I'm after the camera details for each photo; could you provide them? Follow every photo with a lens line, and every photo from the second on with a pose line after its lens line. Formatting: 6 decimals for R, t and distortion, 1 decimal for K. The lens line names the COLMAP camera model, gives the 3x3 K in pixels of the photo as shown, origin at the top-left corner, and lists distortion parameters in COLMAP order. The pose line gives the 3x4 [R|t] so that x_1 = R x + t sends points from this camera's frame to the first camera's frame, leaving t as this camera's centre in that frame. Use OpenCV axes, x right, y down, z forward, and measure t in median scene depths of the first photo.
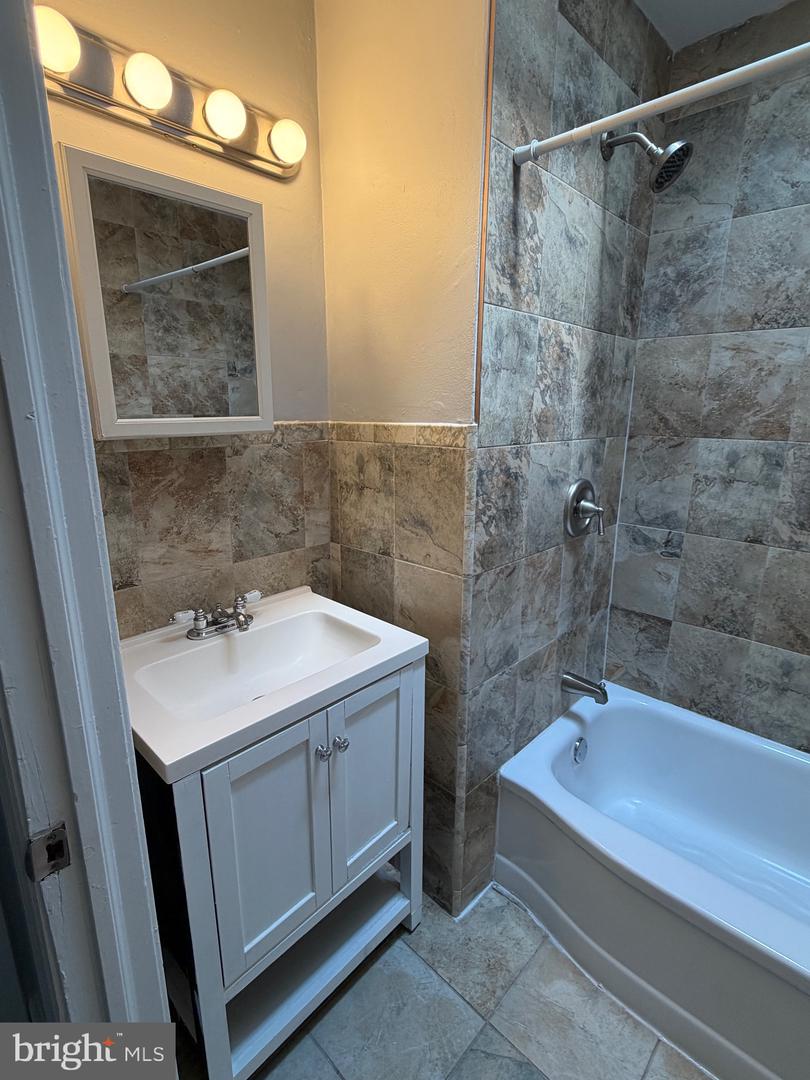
lens RADIAL K [[518.7, 0, 405.0], [0, 518.7, 540.0], [0, 0, 1]] dist [-0.004220, -0.001034]
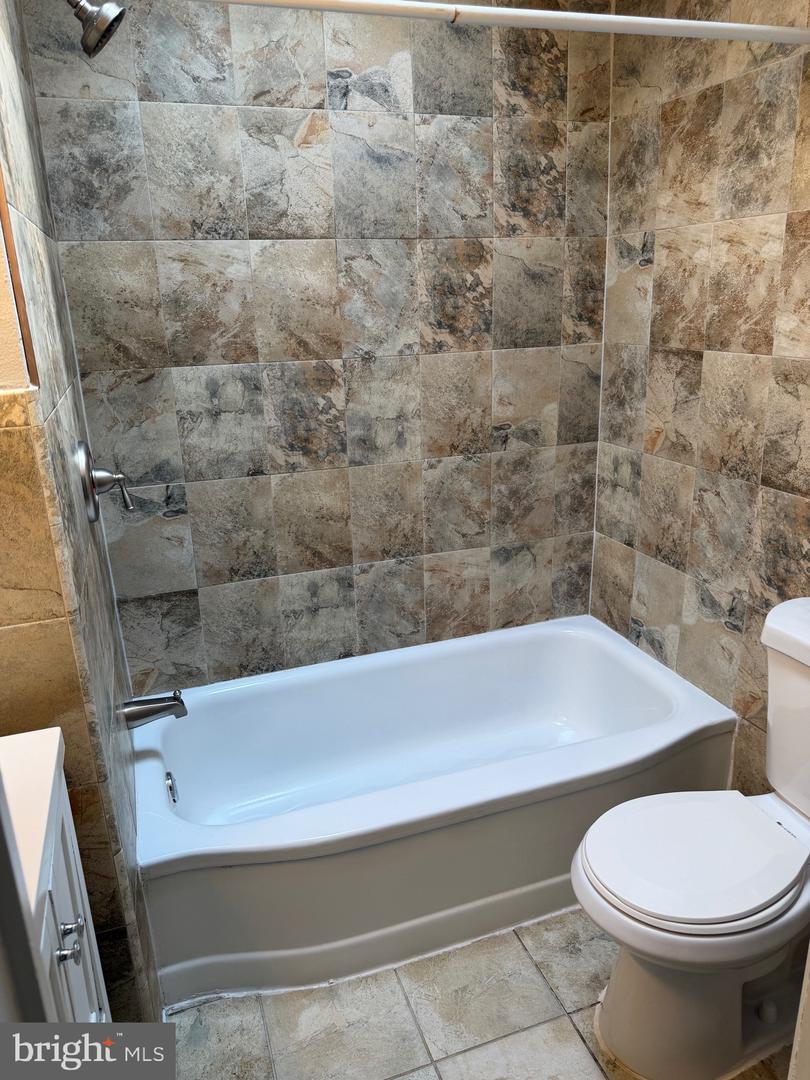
lens RADIAL K [[766.8, 0, 398.7], [0, 766.8, 544.1], [0, 0, 1]] dist [0.084524, -0.160719]
pose [[0.448228, -0.296618, 0.843273, -0.403173], [0.252526, 0.946936, 0.198855, -0.084941], [-0.857510, 0.123816, 0.499347, 0.105308]]
